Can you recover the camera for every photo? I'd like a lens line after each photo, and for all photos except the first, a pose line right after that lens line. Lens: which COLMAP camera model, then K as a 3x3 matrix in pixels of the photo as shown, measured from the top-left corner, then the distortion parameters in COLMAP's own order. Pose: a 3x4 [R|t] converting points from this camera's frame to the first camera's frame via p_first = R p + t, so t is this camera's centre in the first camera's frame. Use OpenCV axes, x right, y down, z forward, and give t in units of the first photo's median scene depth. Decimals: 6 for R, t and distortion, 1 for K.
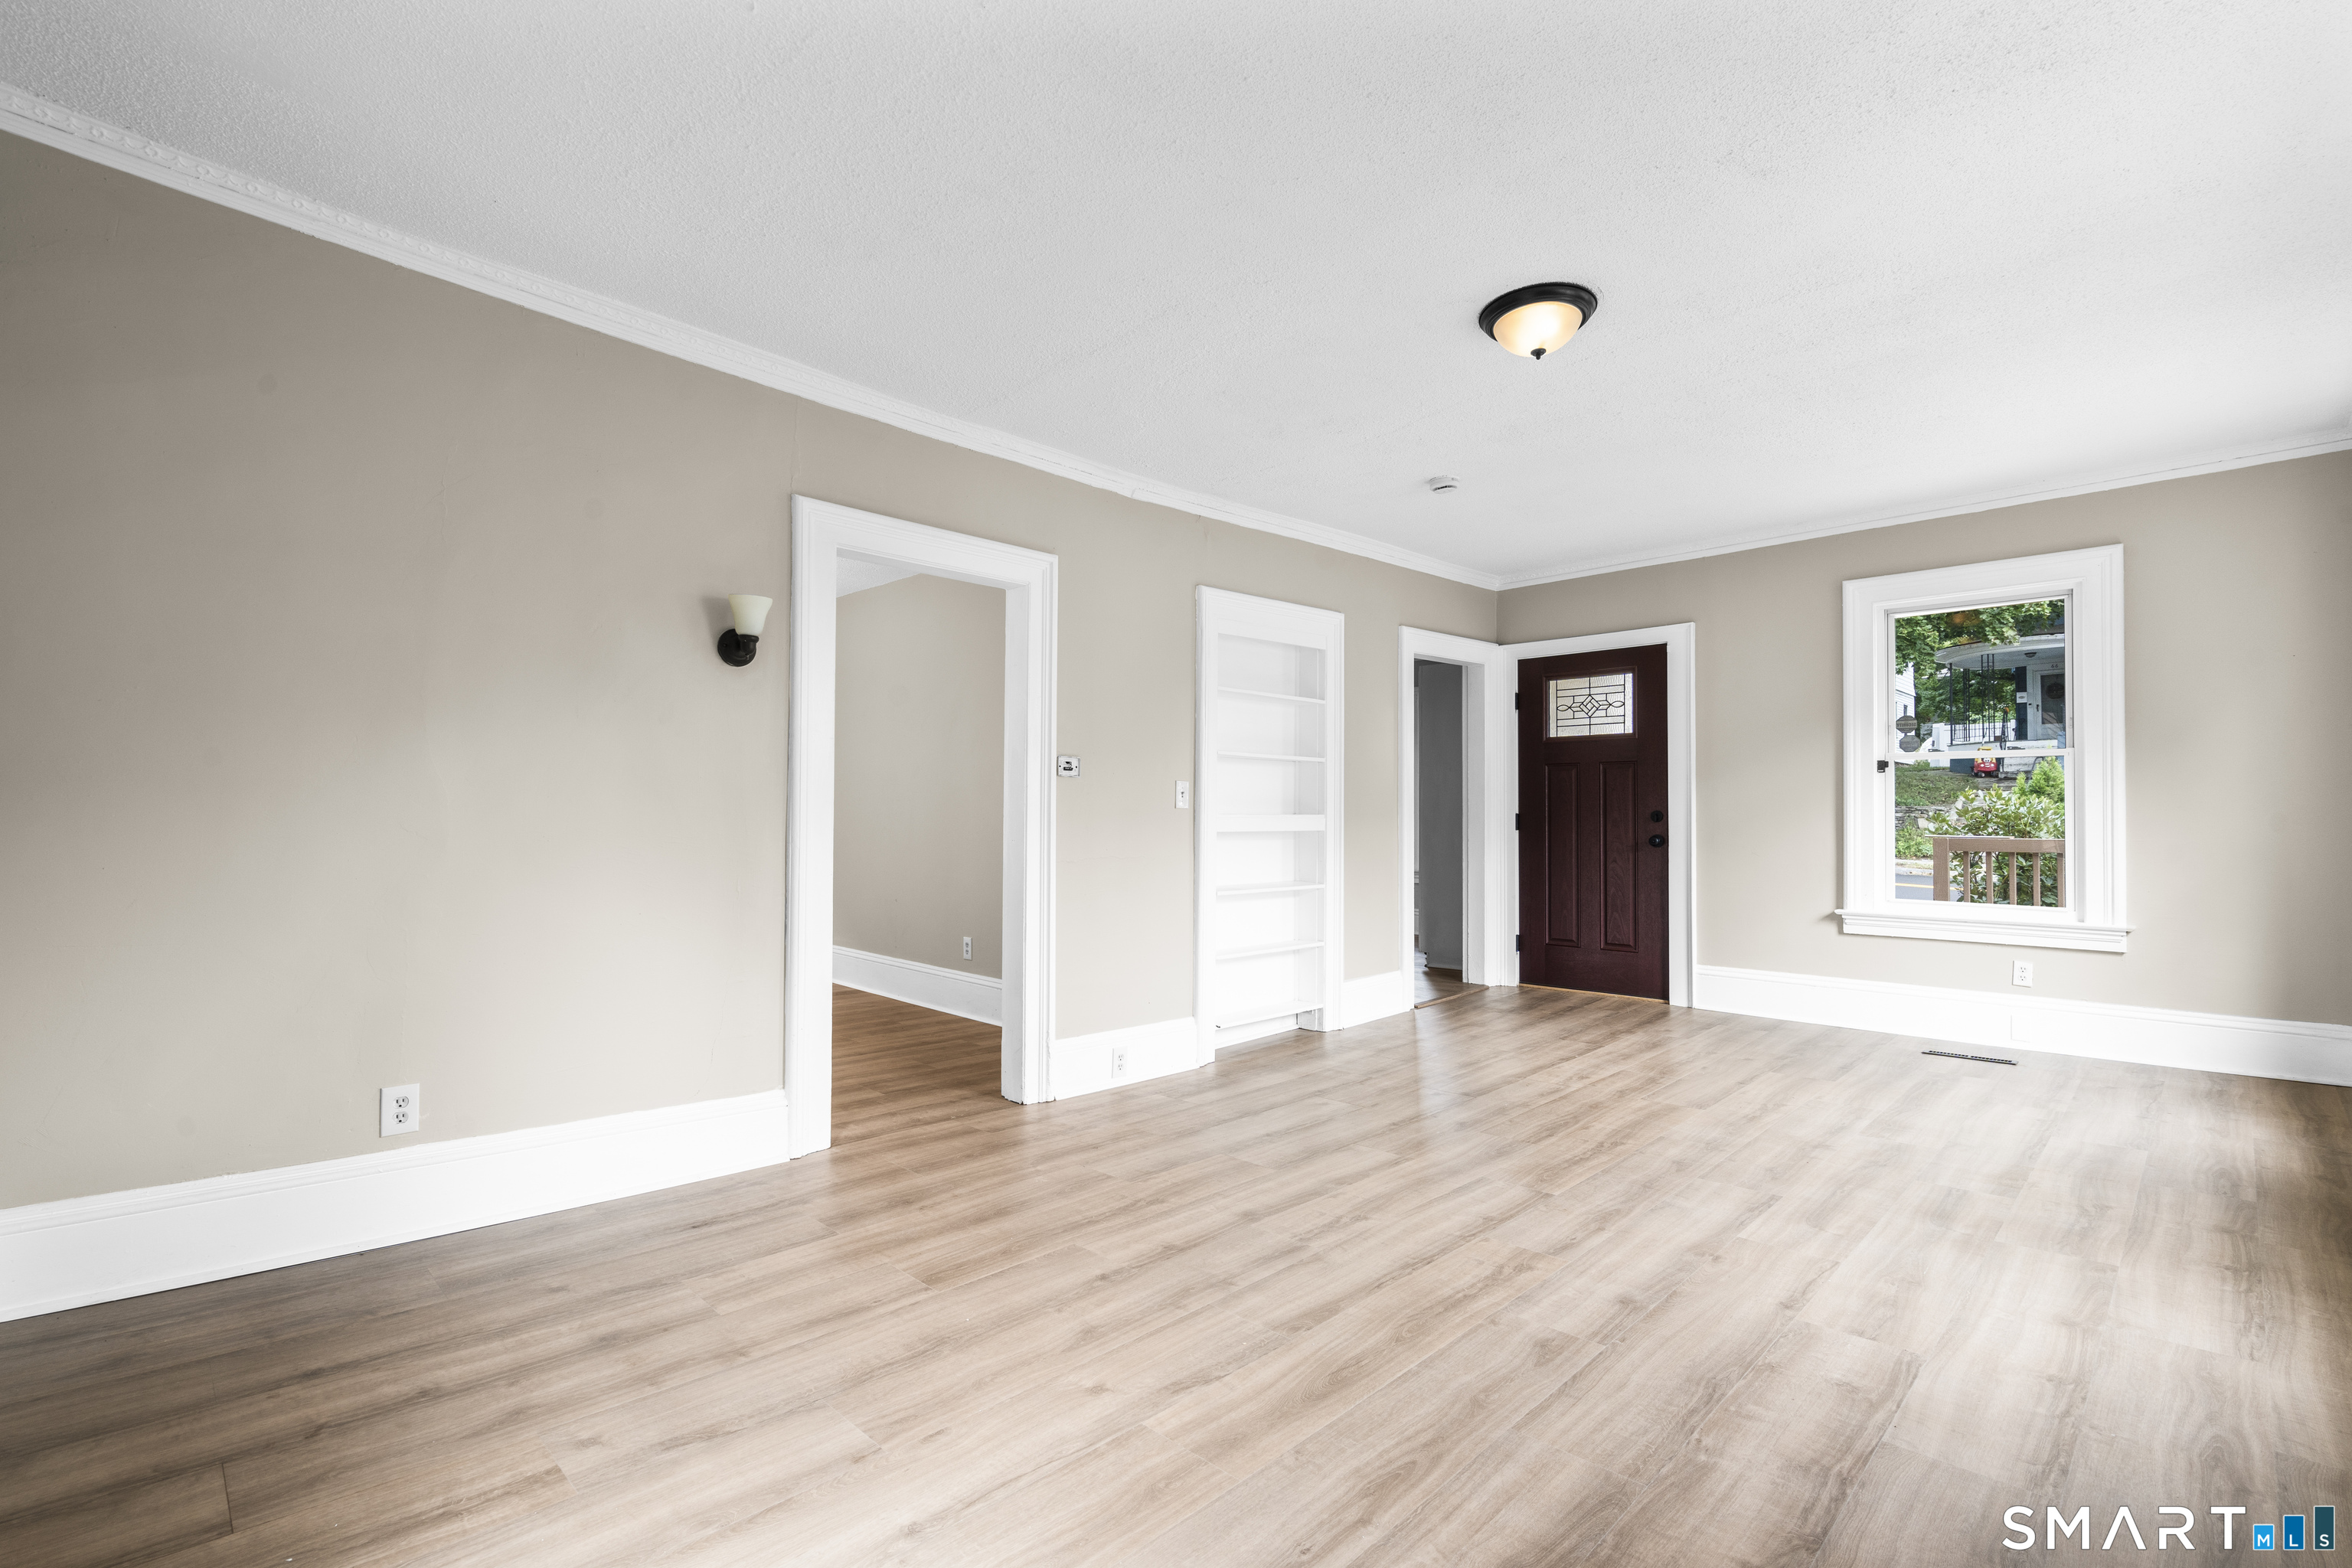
lens RADIAL K [[1056.7, 0, 1179.8], [0, 1056.7, 794.5], [0, 0, 1]] dist [-0.002892, 0.000223]
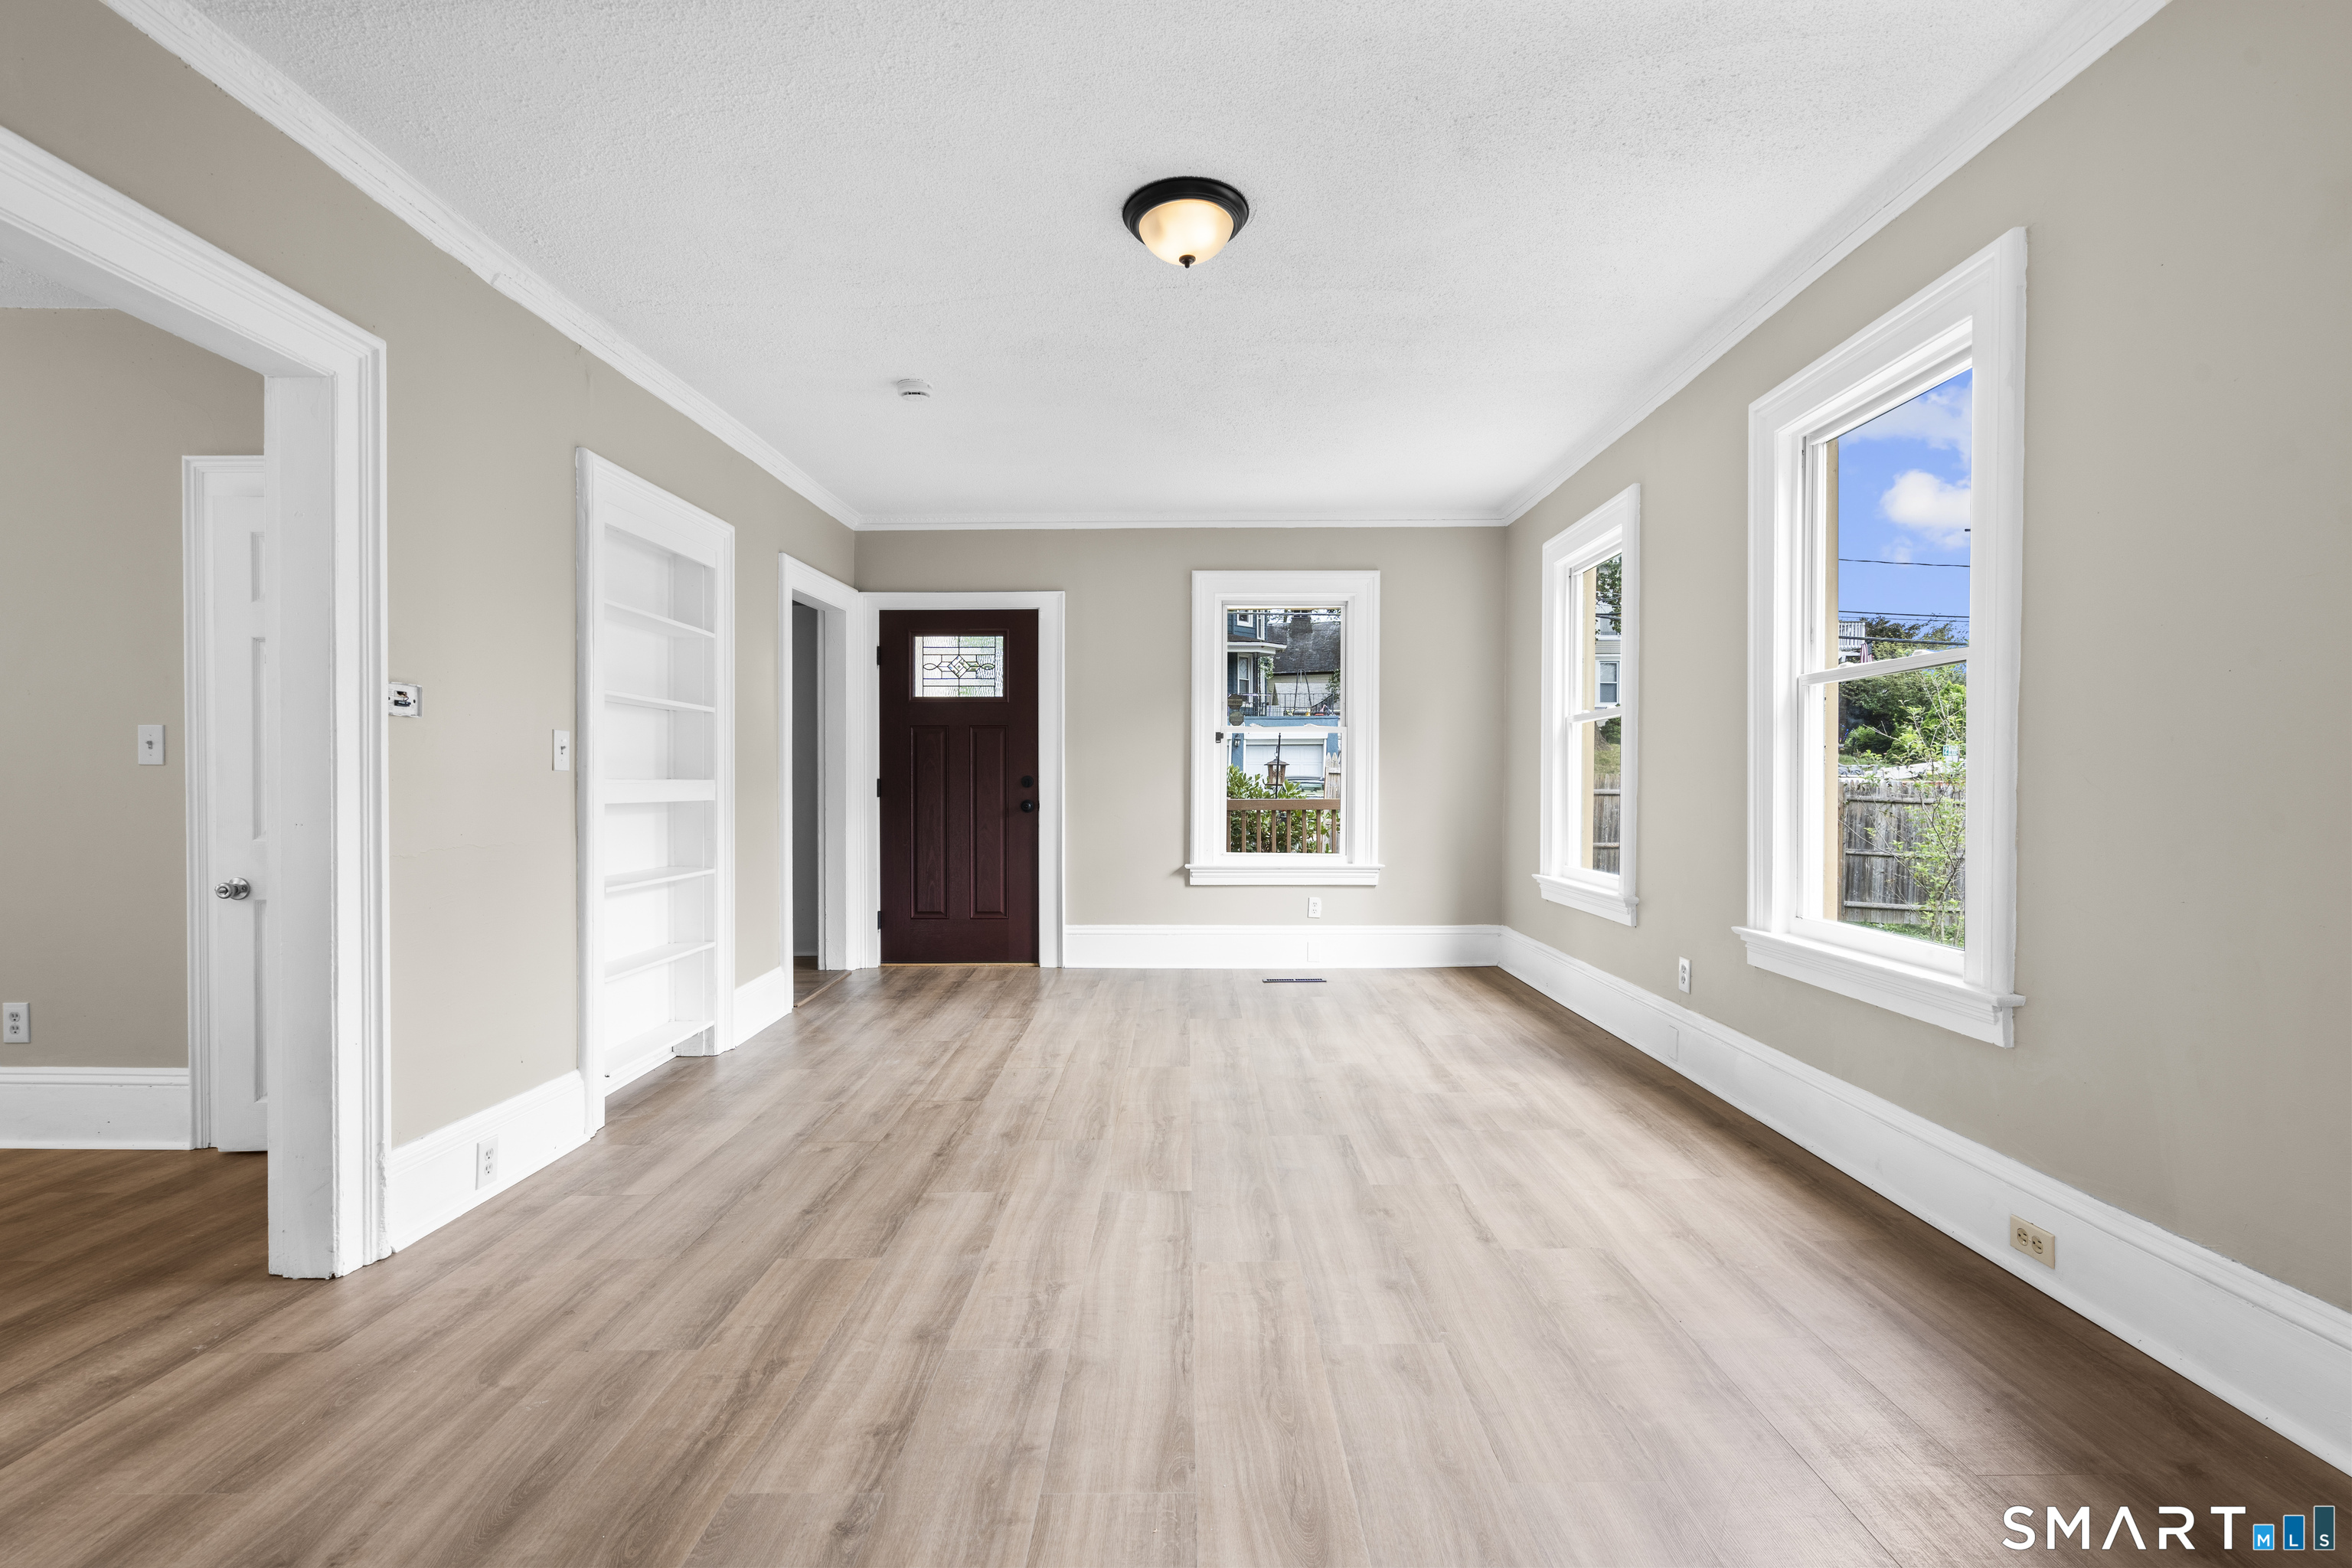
lens RADIAL K [[1057.5, 0, 1179.7], [0, 1057.5, 794.8], [0, 0, 1]] dist [-0.011780, 0.007641]
pose [[0.712649, -0.009819, 0.701452, -0.207190], [-0.012106, 0.999581, 0.026292, 0.006939], [-0.701417, -0.027229, 0.712231, 0.253790]]
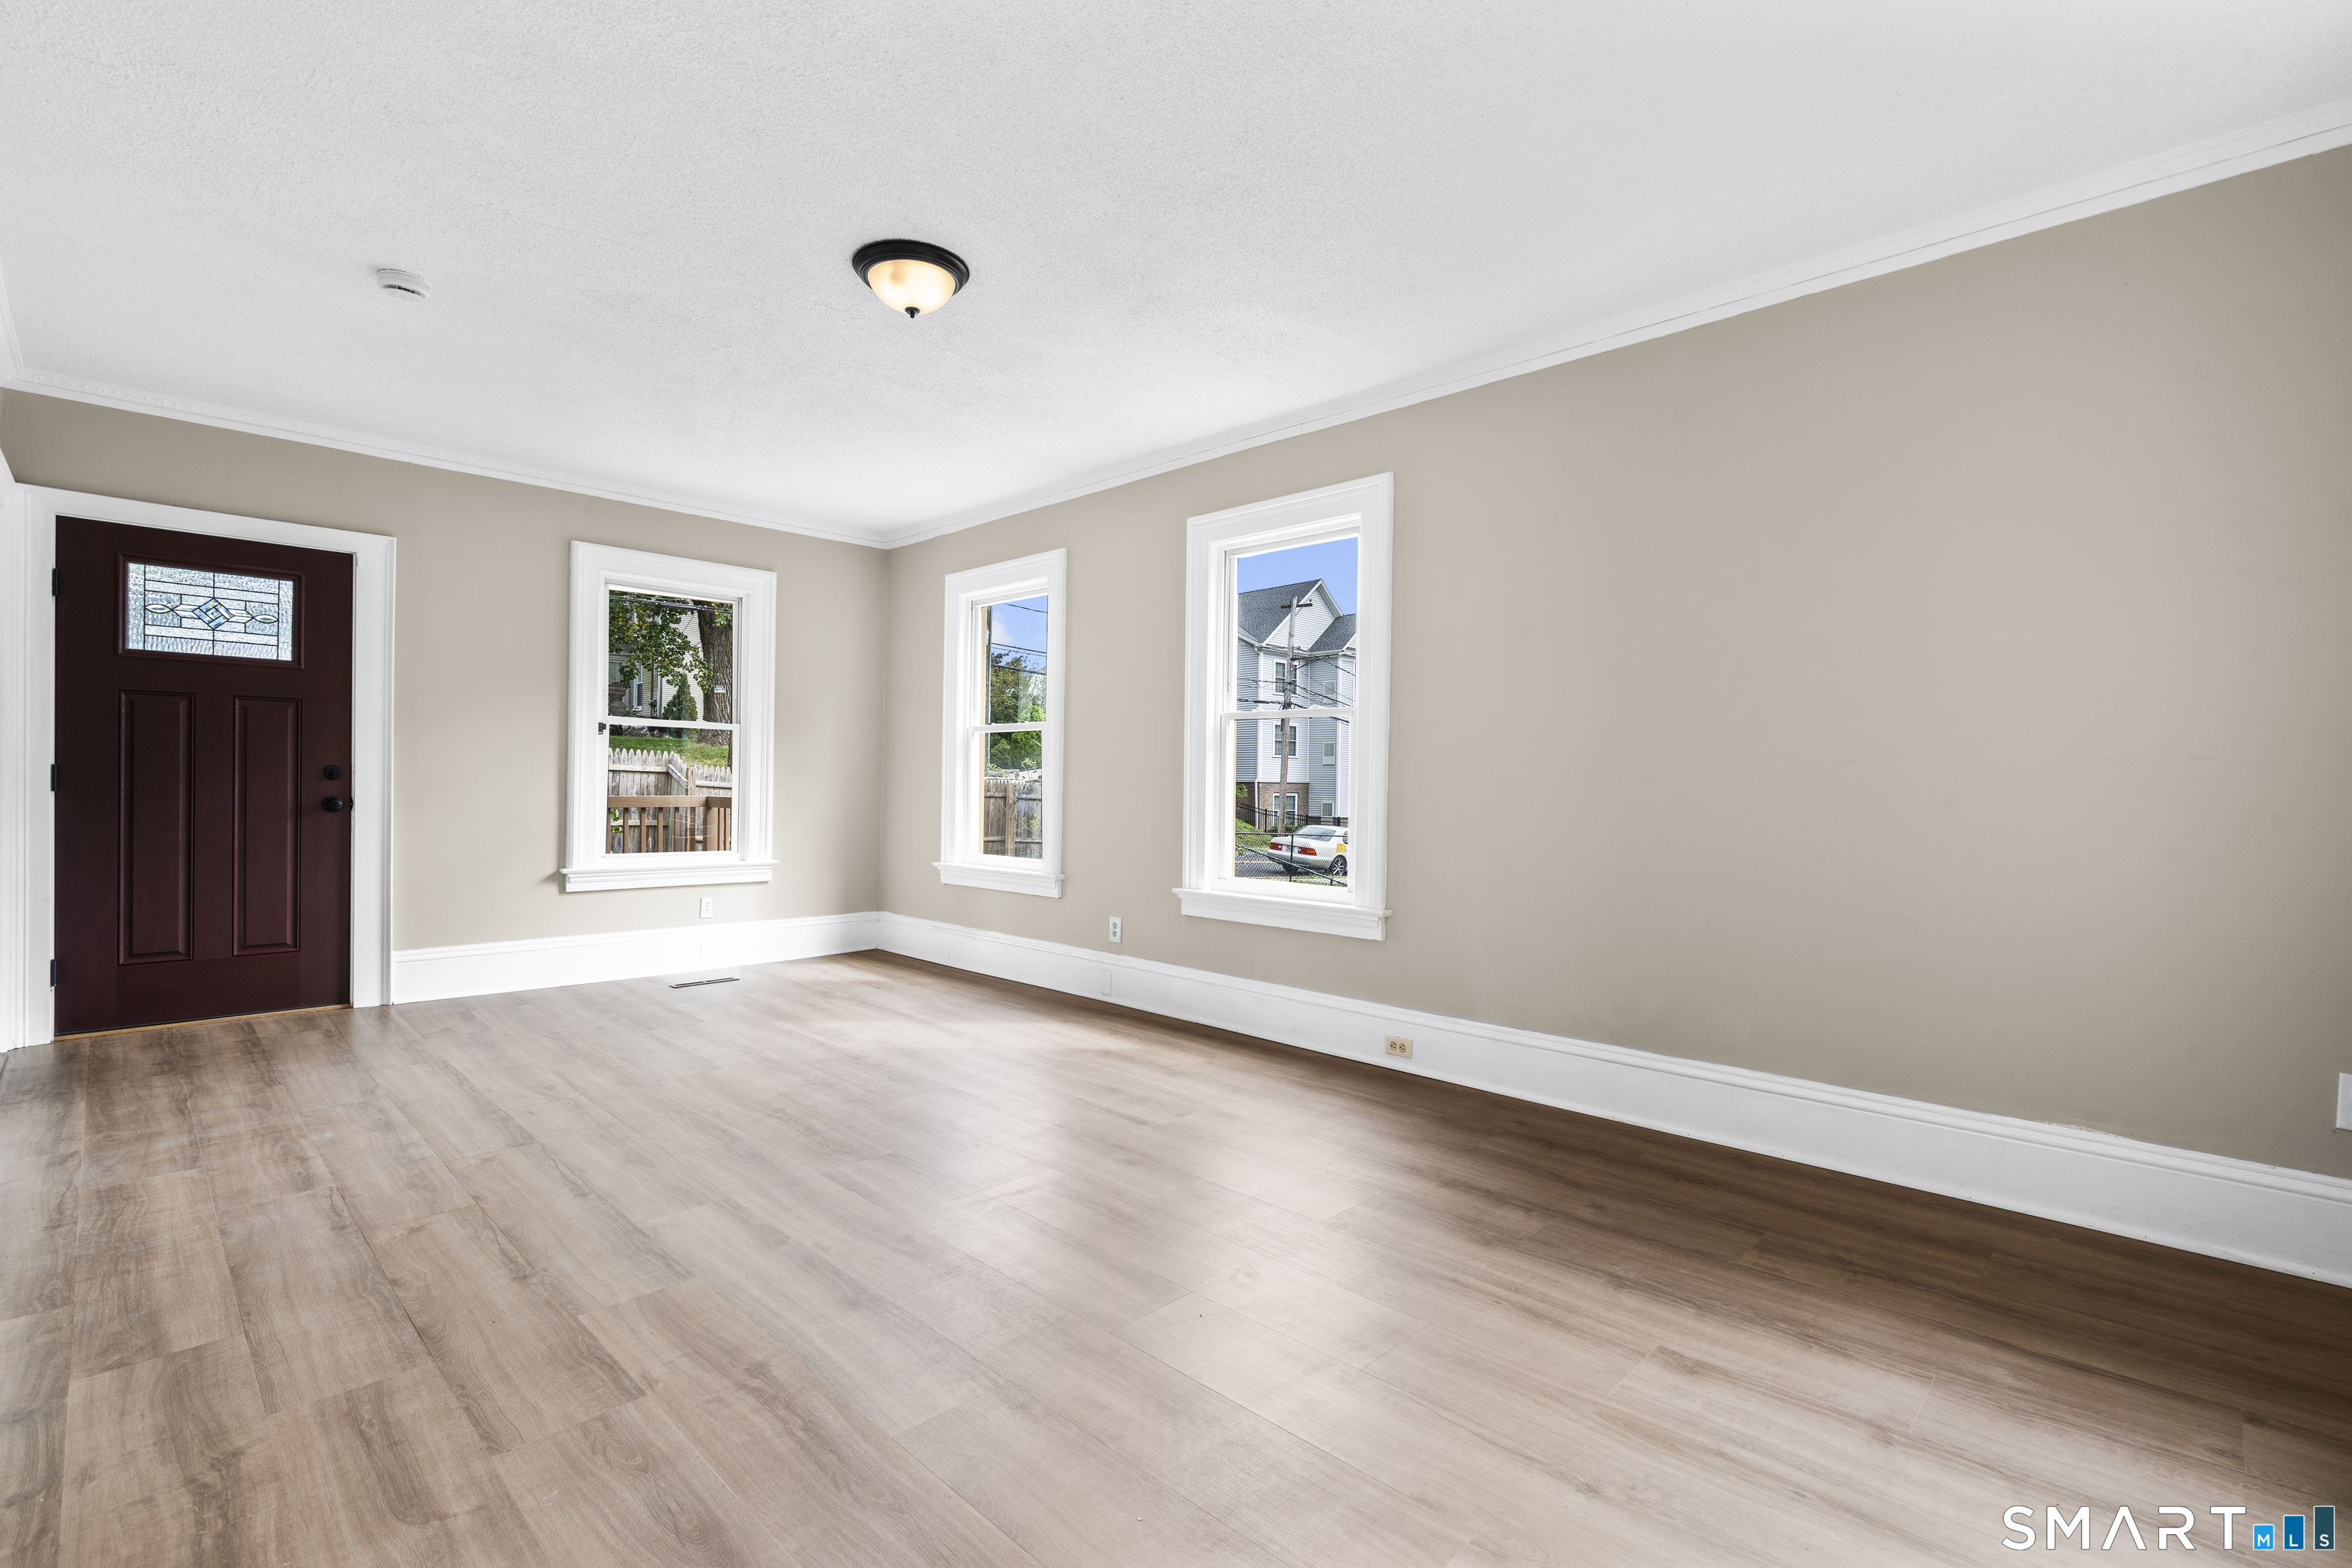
lens RADIAL K [[1057.5, 0, 1179.7], [0, 1057.5, 794.8], [0, 0, 1]] dist [-0.011780, 0.007641]
pose [[-0.008270, -0.009878, 0.999917, -0.462486], [-0.033200, 0.999403, 0.009599, 0.012218], [-0.999415, -0.033118, -0.008593, 0.525503]]
